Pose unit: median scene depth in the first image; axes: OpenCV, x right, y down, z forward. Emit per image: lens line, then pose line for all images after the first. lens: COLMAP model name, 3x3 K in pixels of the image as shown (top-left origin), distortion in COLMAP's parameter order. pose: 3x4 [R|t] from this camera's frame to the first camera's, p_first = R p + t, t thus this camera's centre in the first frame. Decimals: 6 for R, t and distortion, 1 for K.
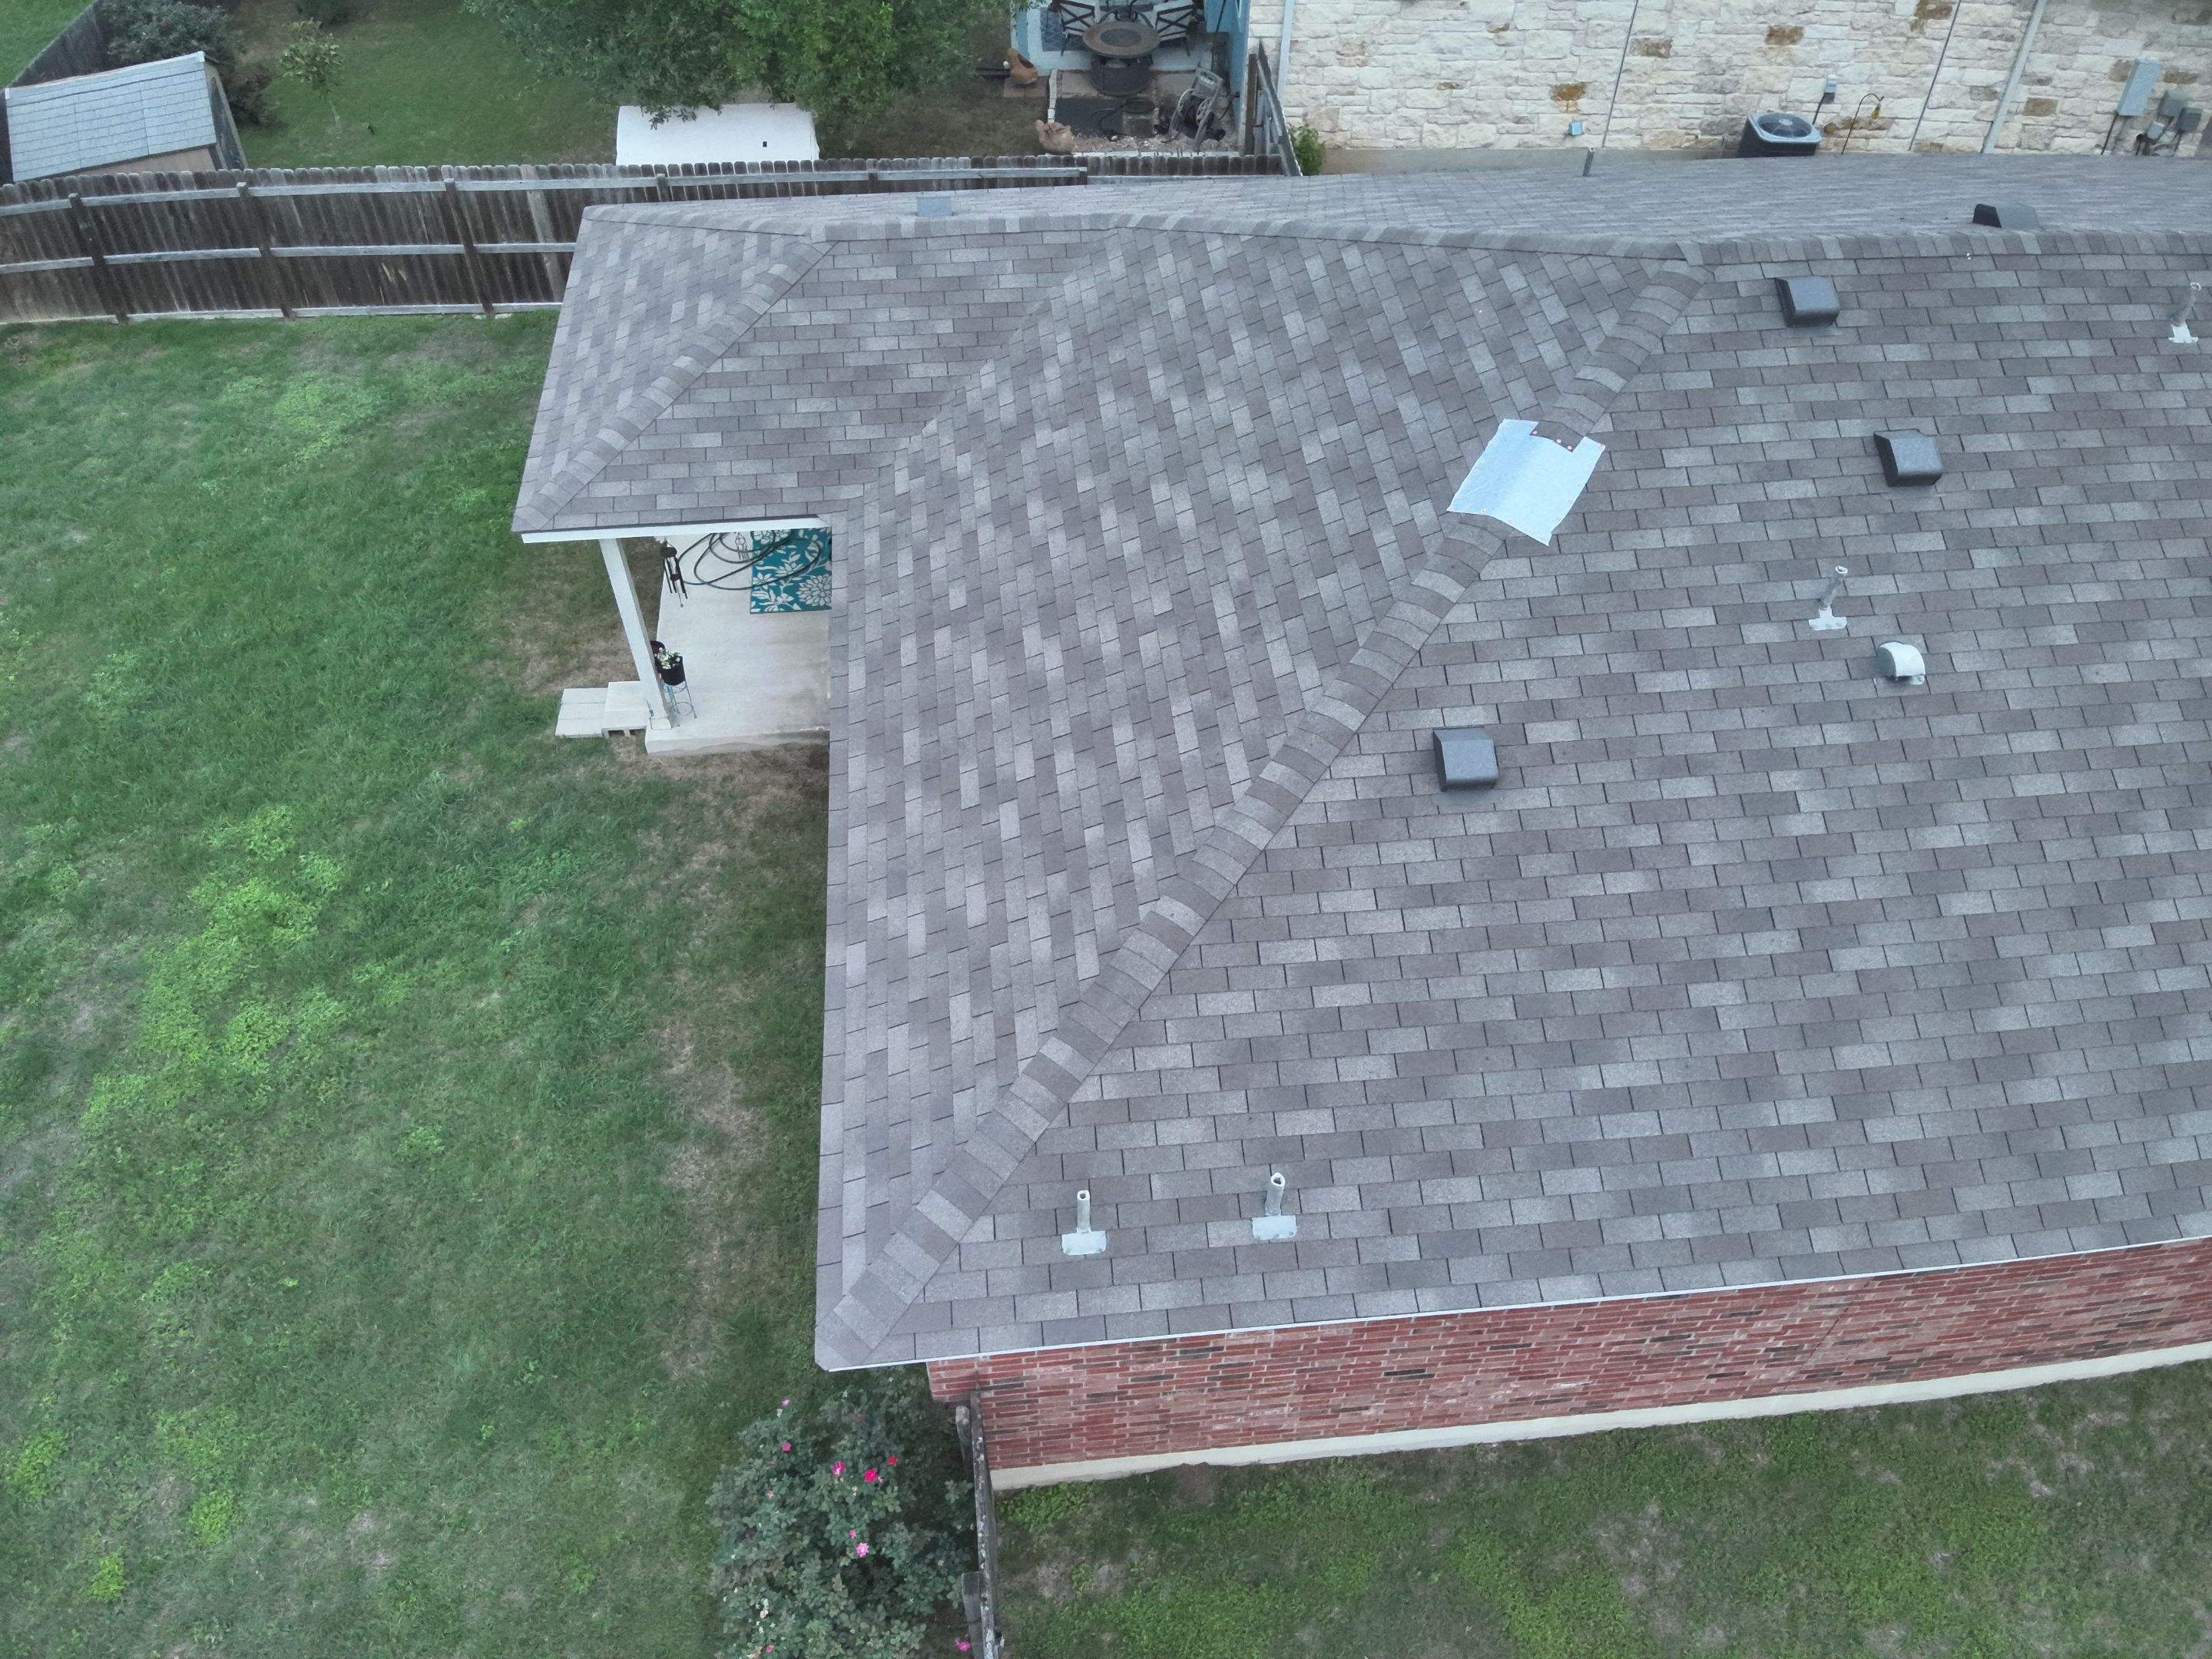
lens RADIAL K [[1611.0, 0, 1099.8], [0, 1611.0, 827.2], [0, 0, 1]] dist [0.101335, -0.201462]
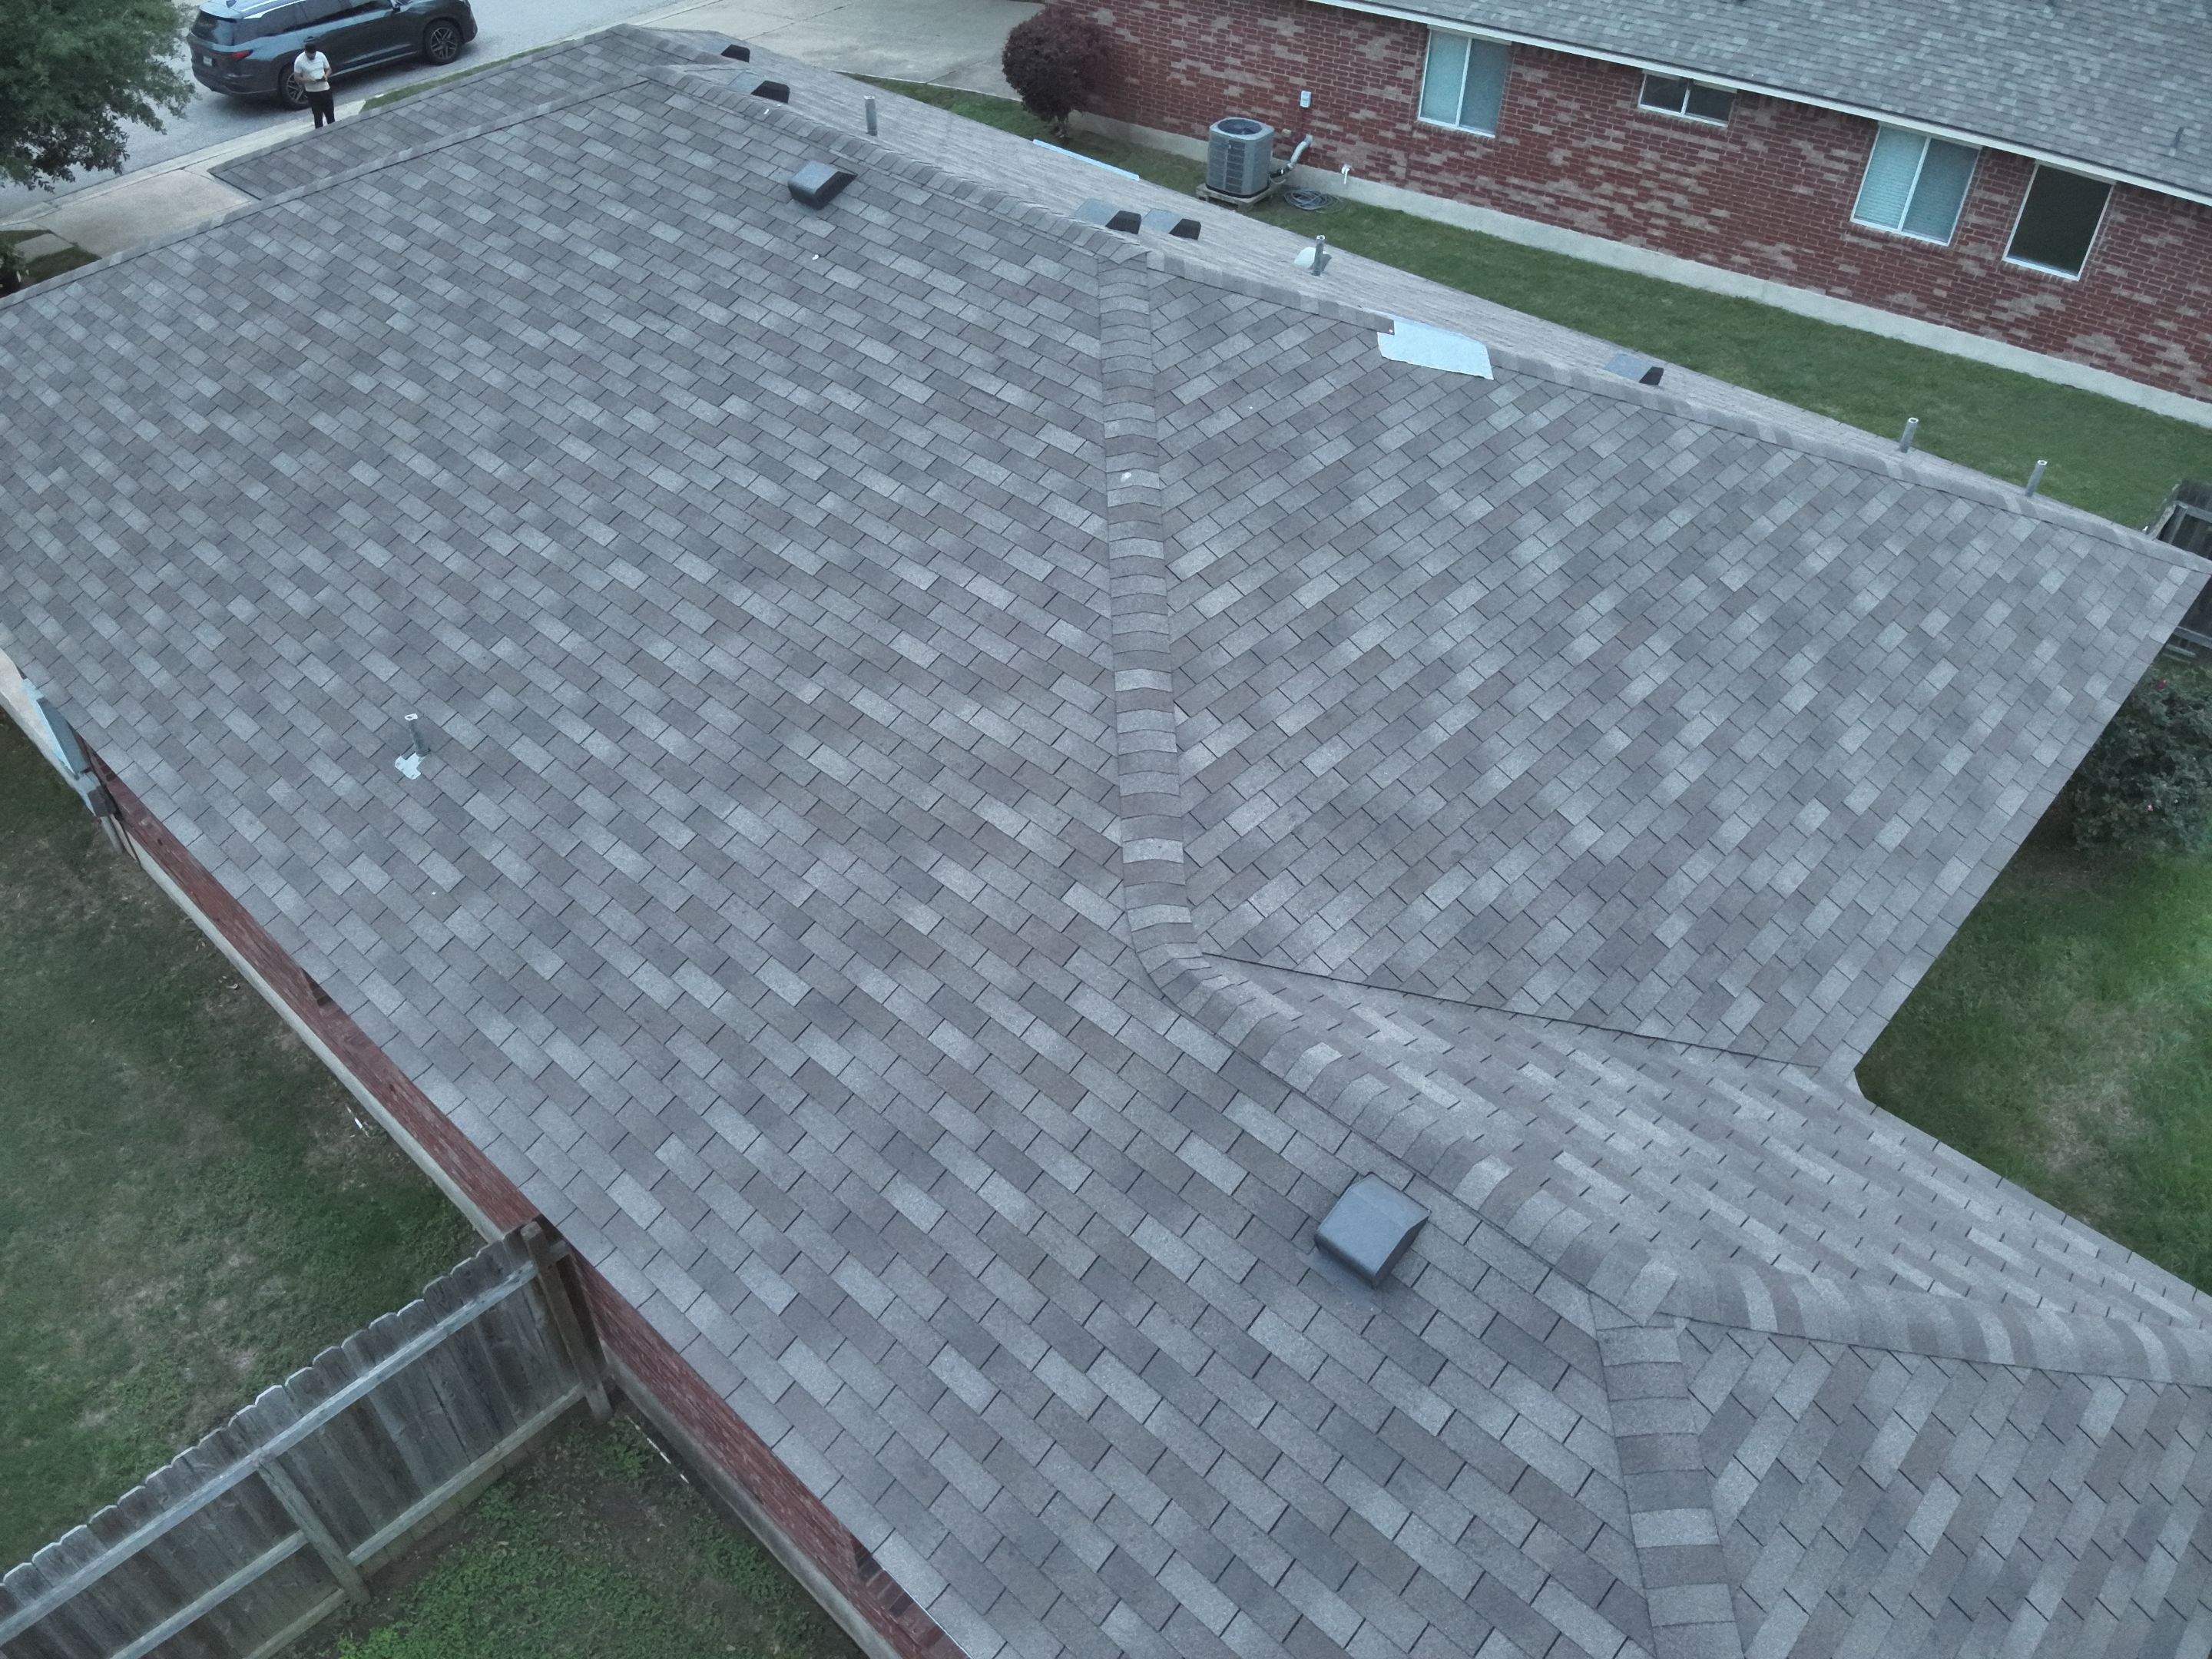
lens RADIAL K [[1609.6, 0, 1106.0], [0, 1609.6, 829.5], [0, 0, 1]] dist [0.088345, -0.184047]
pose [[-0.663805, -0.510601, 0.546488, -0.334545], [0.546379, 0.167891, 0.820538, -1.109150], [-0.510718, 0.843267, 0.167535, 1.150319]]
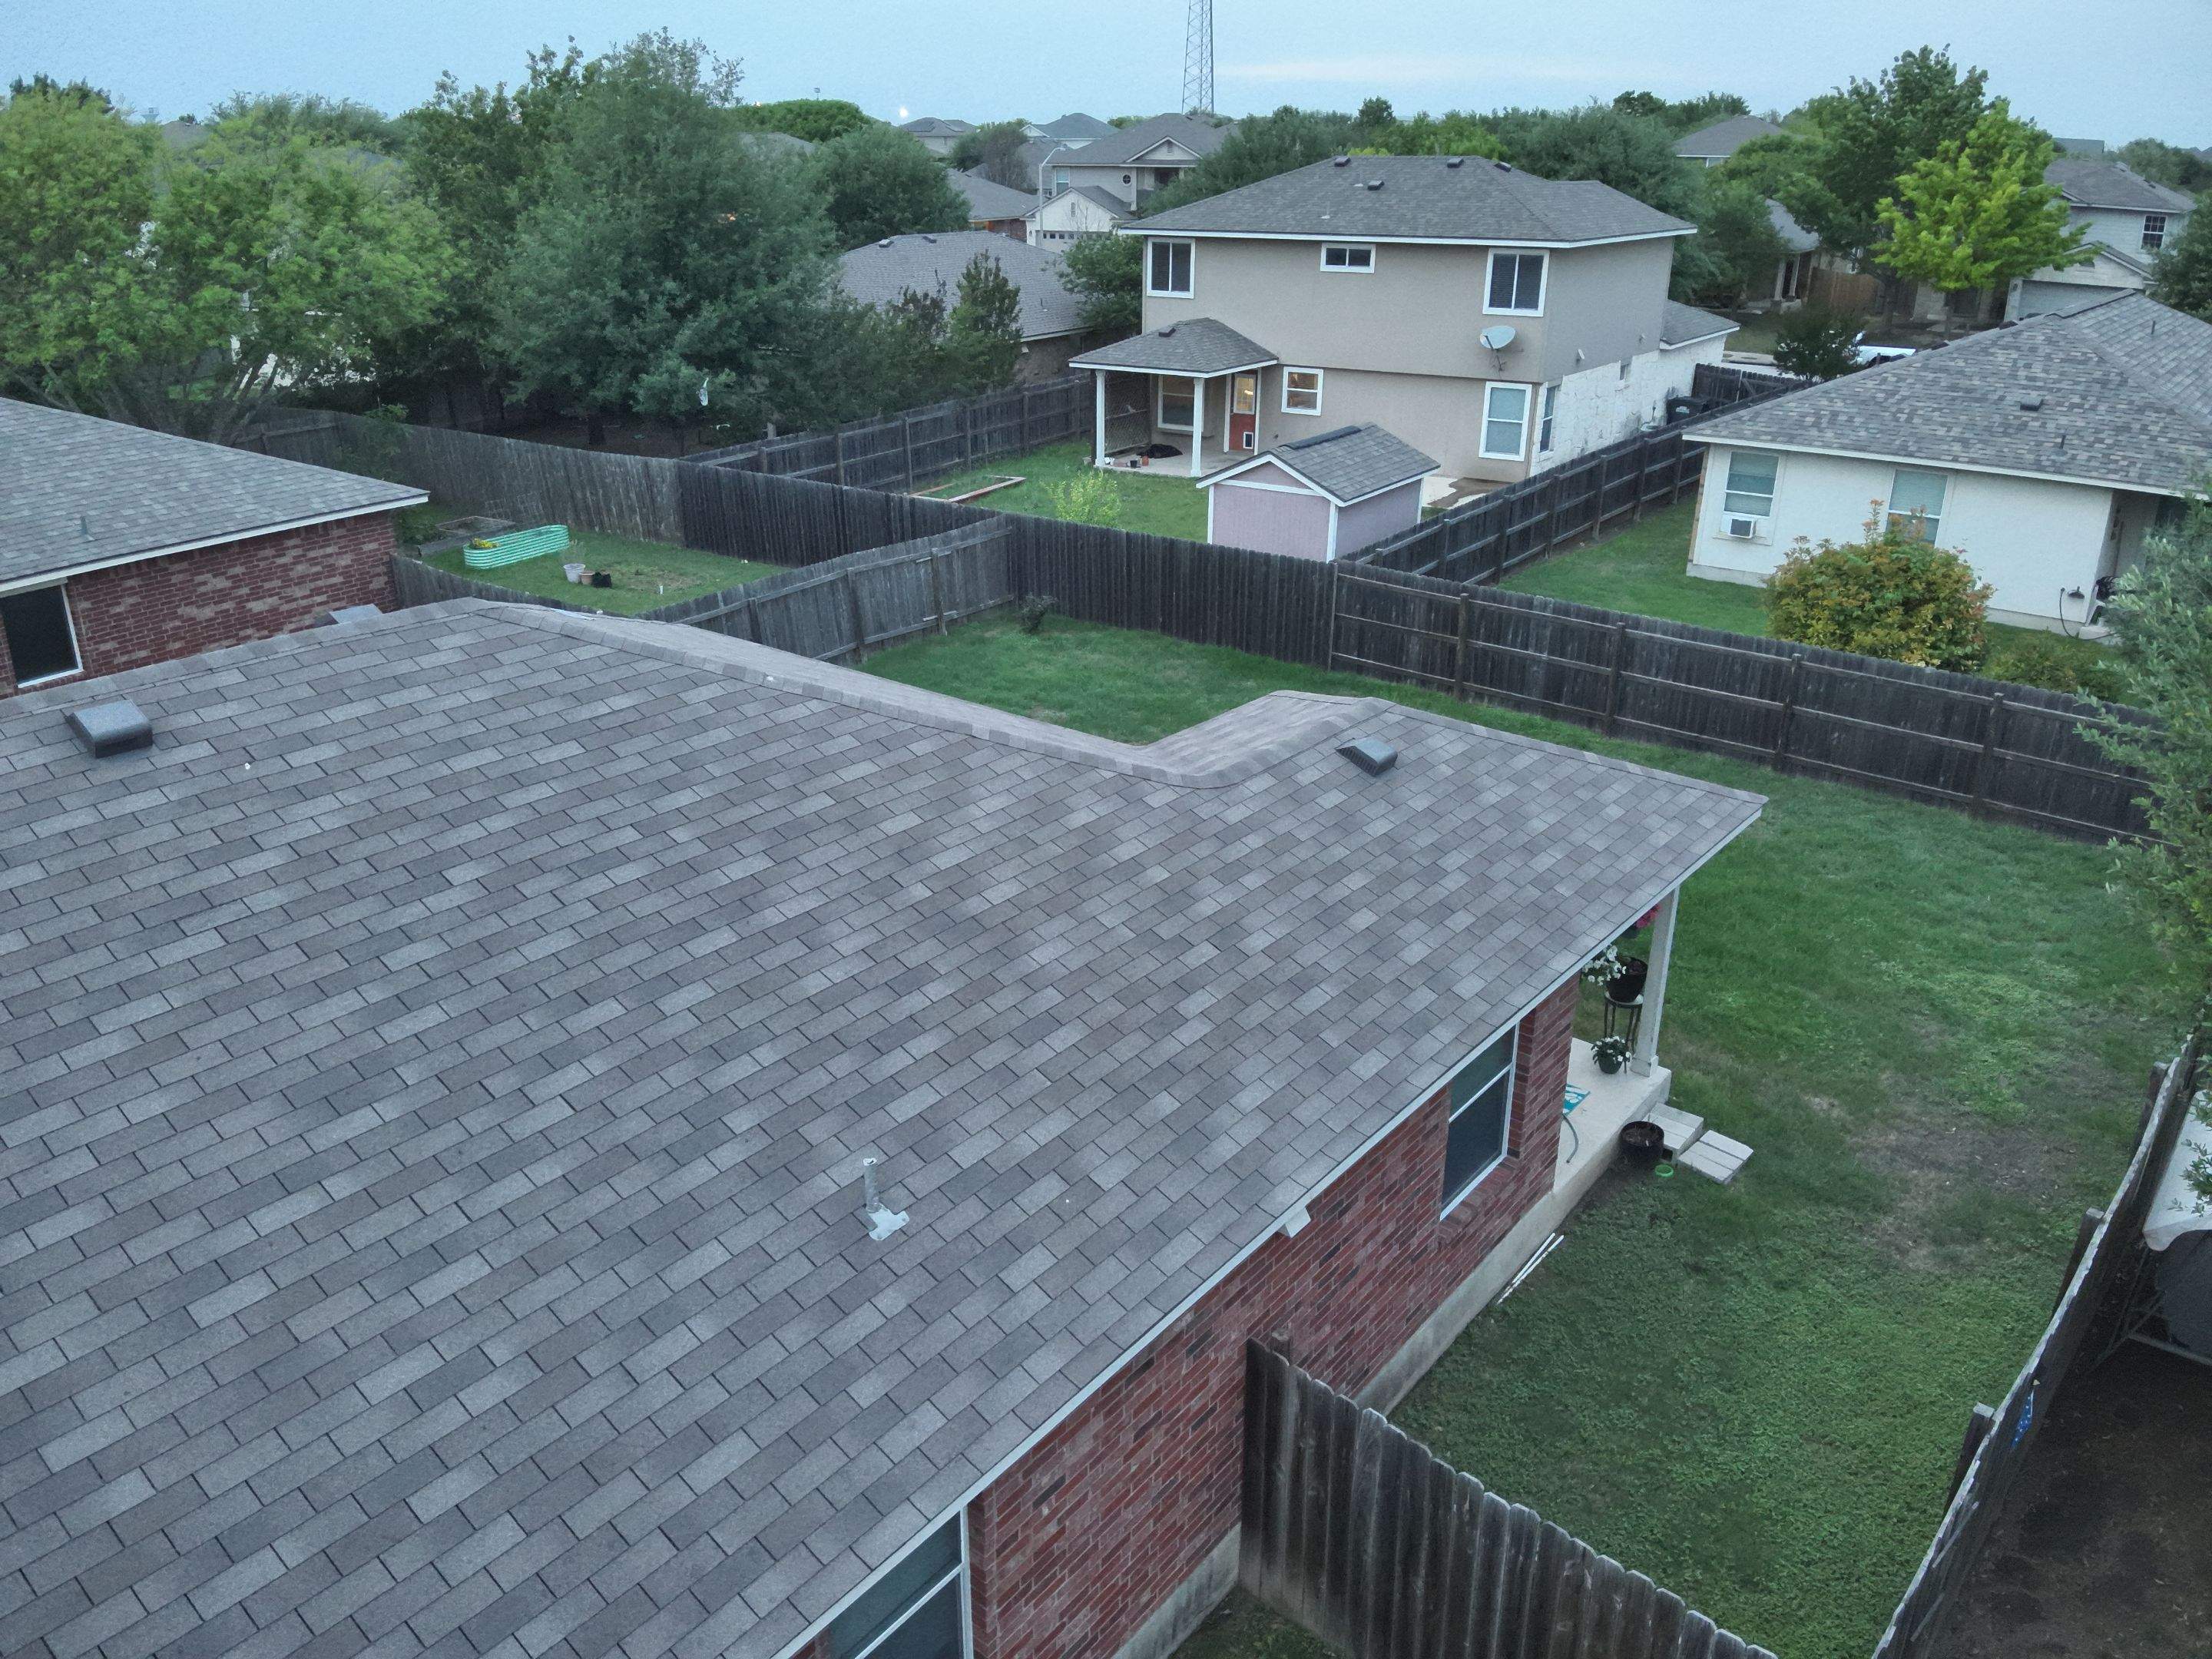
lens RADIAL K [[1611.0, 0, 1099.8], [0, 1611.0, 827.2], [0, 0, 1]] dist [0.101335, -0.201462]
pose [[-0.703070, 0.266050, -0.659477, 0.800581], [-0.534883, 0.413264, 0.736962, -1.252727], [0.468606, 0.870879, -0.148248, 1.466240]]
